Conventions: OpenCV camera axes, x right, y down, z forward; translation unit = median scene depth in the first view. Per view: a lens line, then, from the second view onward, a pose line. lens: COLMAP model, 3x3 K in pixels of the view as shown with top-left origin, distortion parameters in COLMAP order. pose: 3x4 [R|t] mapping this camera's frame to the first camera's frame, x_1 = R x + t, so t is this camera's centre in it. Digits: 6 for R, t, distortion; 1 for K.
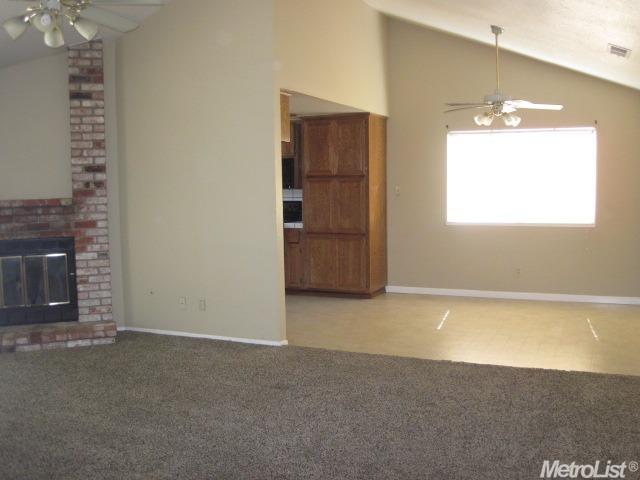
lens RADIAL K [[653.8, 0, 324.0], [0, 653.8, 242.3], [0, 0, 1]] dist [-0.146373, 0.000000]
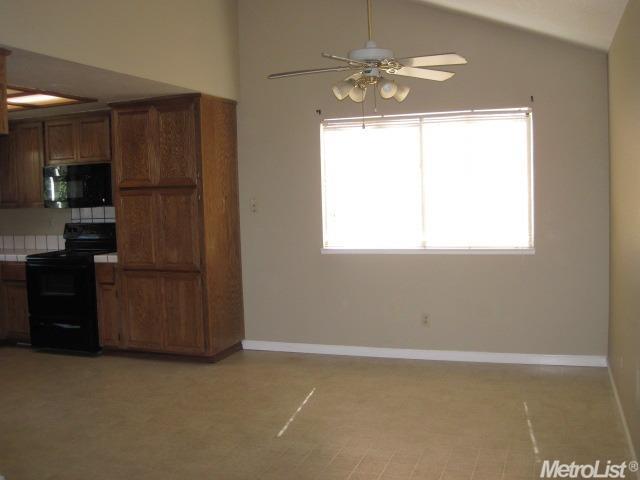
lens RADIAL K [[653.8, 0, 316.8], [0, 653.8, 240.8], [0, 0, 1]] dist [-0.146373, 0.000000]
pose [[0.997401, -0.021892, 0.068648, 0.171664], [0.022740, 0.999674, -0.011600, -0.041500], [-0.068372, 0.013131, 0.997573, 0.384836]]
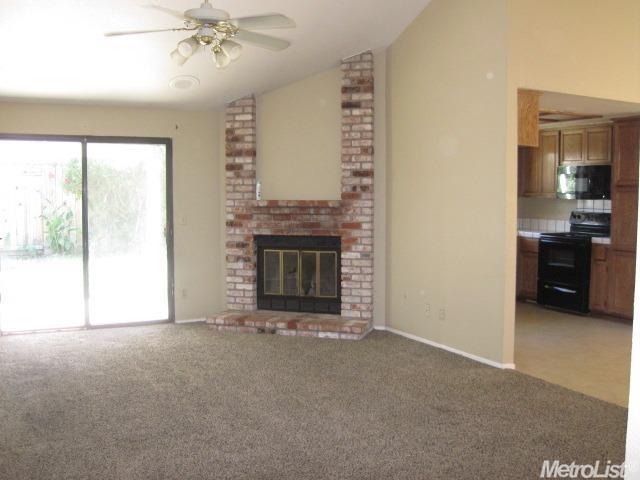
lens RADIAL K [[653.8, 0, 322.0], [0, 653.8, 234.2], [0, 0, 1]] dist [-0.146373, 0.000000]
pose [[0.777141, 0.058187, -0.626630, 0.259046], [-0.071918, 0.997405, 0.003424, -0.013101], [0.625203, 0.042405, 0.779309, 0.115441]]
